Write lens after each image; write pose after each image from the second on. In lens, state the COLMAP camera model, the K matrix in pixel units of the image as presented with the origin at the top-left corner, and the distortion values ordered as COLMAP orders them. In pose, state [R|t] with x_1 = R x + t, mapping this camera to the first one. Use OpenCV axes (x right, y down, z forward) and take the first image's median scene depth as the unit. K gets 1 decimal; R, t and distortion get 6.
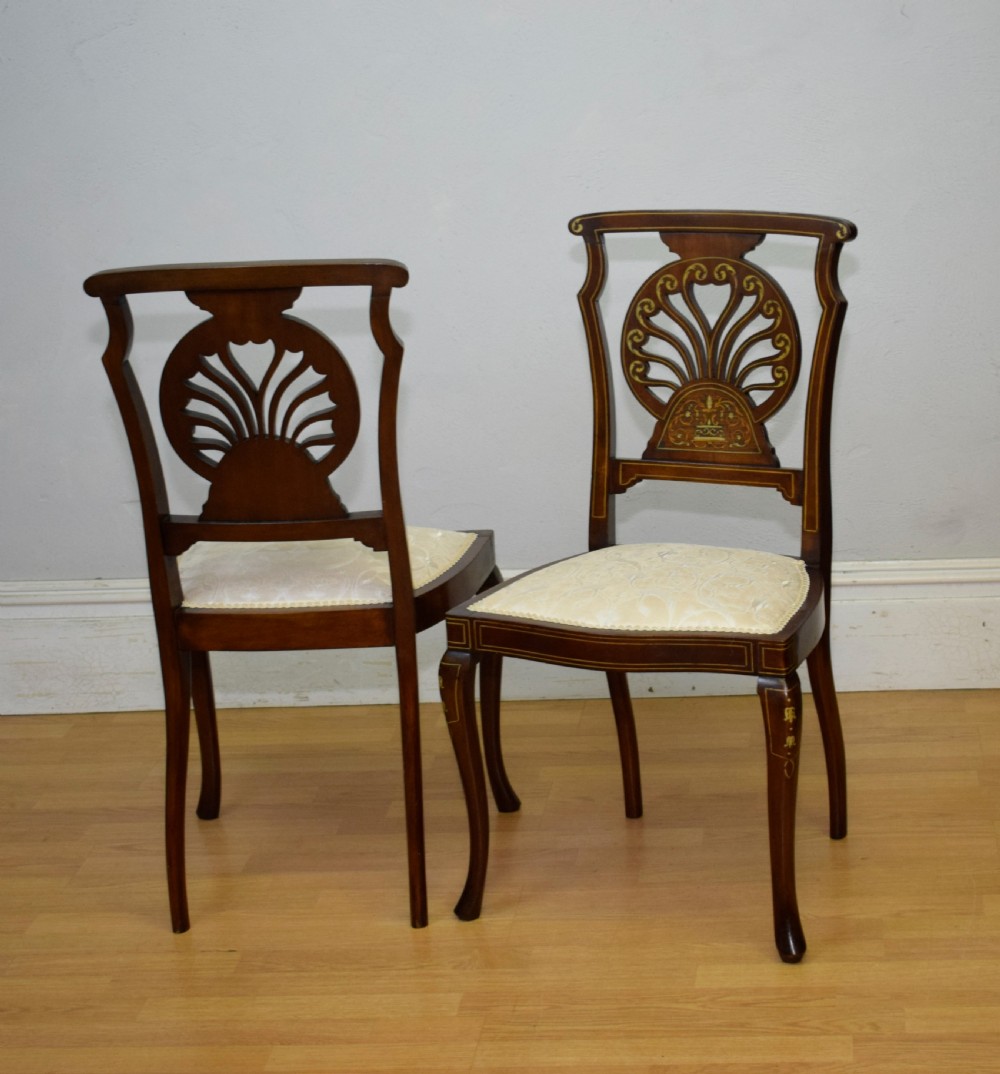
lens RADIAL K [[2536.0, 0, 694.1], [0, 2536.0, 555.3], [0, 0, 1]] dist [-0.026564, 0.026189]
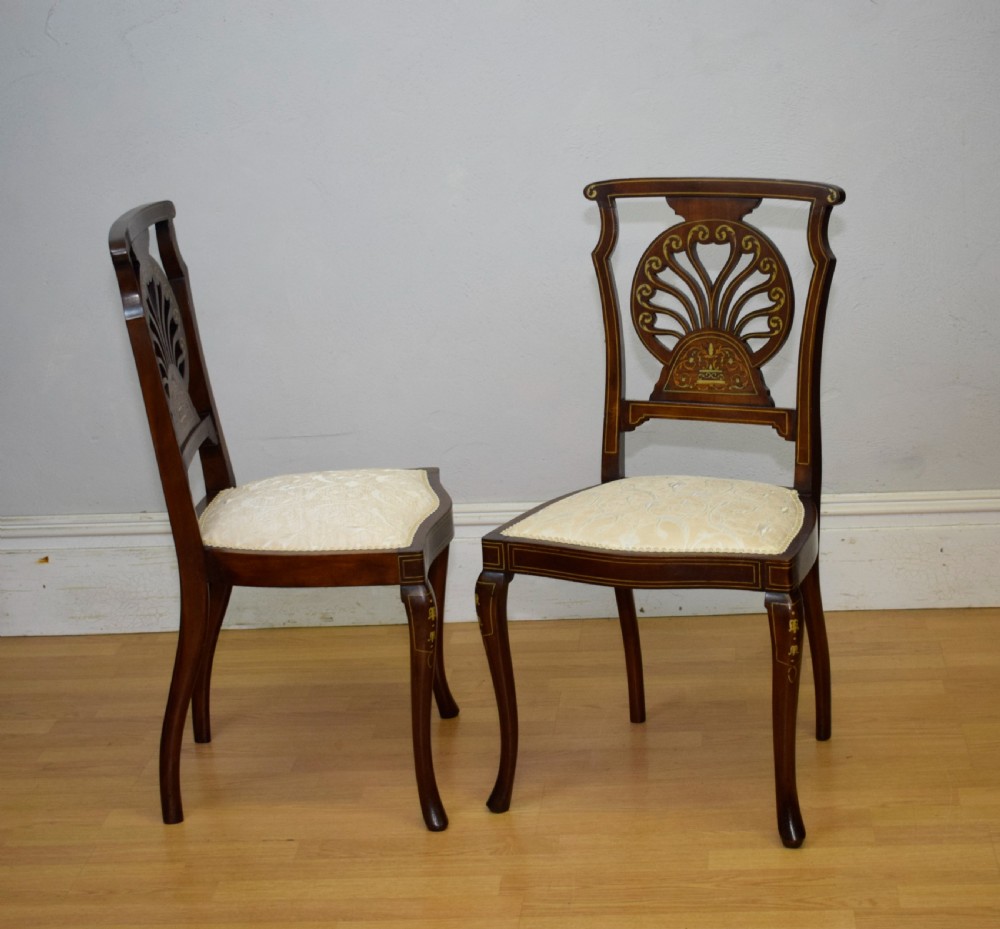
lens RADIAL K [[2361.3, 0, 599.1], [0, 2361.3, 519.0], [0, 0, 1]] dist [-0.026564, 0.026189]
pose [[0.999994, -0.003276, 0.000968, -0.045613], [0.003269, 0.999970, 0.006971, 0.007247], [-0.000991, -0.006967, 0.999975, -0.042440]]
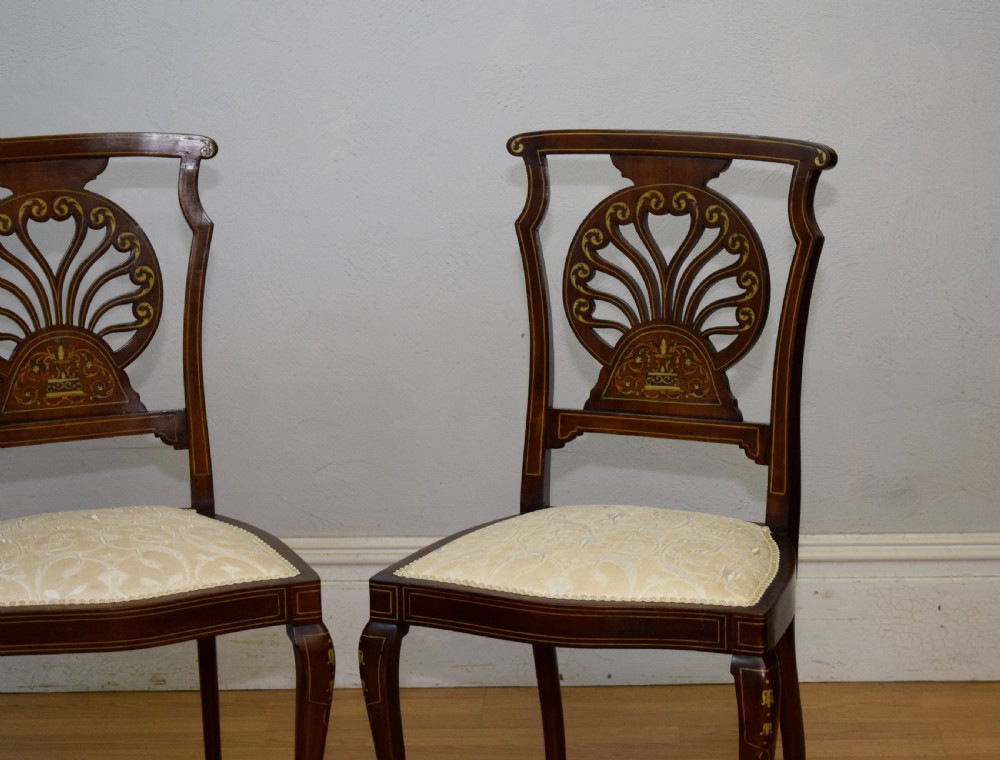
lens RADIAL K [[2906.8, 0, 637.4], [0, 2906.8, 376.2], [0, 0, 1]] dist [-0.022575, -0.024130]
pose [[0.998120, 0.020370, 0.057806, -0.063040], [-0.016848, 0.998010, -0.060768, 0.012122], [-0.058929, 0.059680, 0.996477, -0.011827]]
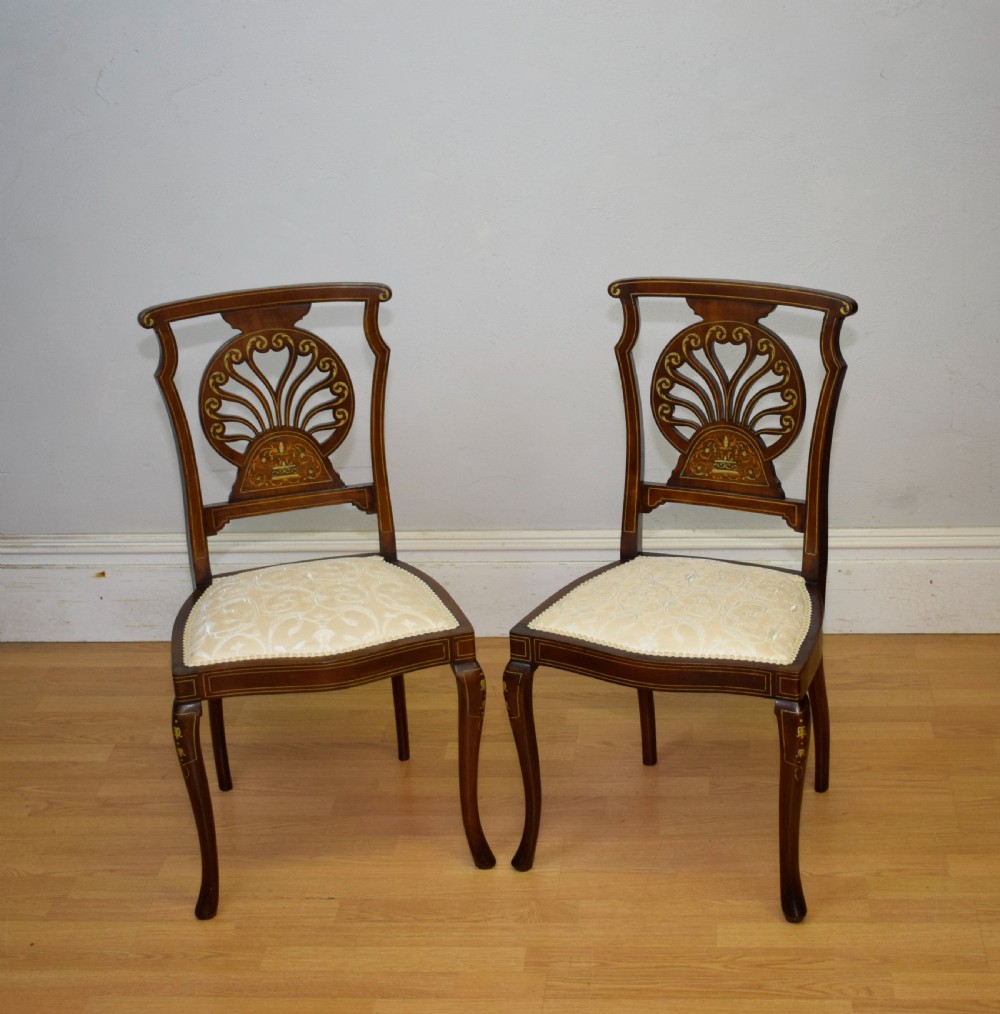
lens RADIAL K [[2097.3, 0, 573.5], [0, 2097.3, 527.1], [0, 0, 1]] dist [-0.028323, 0.067208]
pose [[0.999933, 0.009134, -0.007143, -0.059343], [-0.008259, 0.993430, 0.114142, -0.135249], [0.008139, -0.114075, 0.993439, 0.019254]]
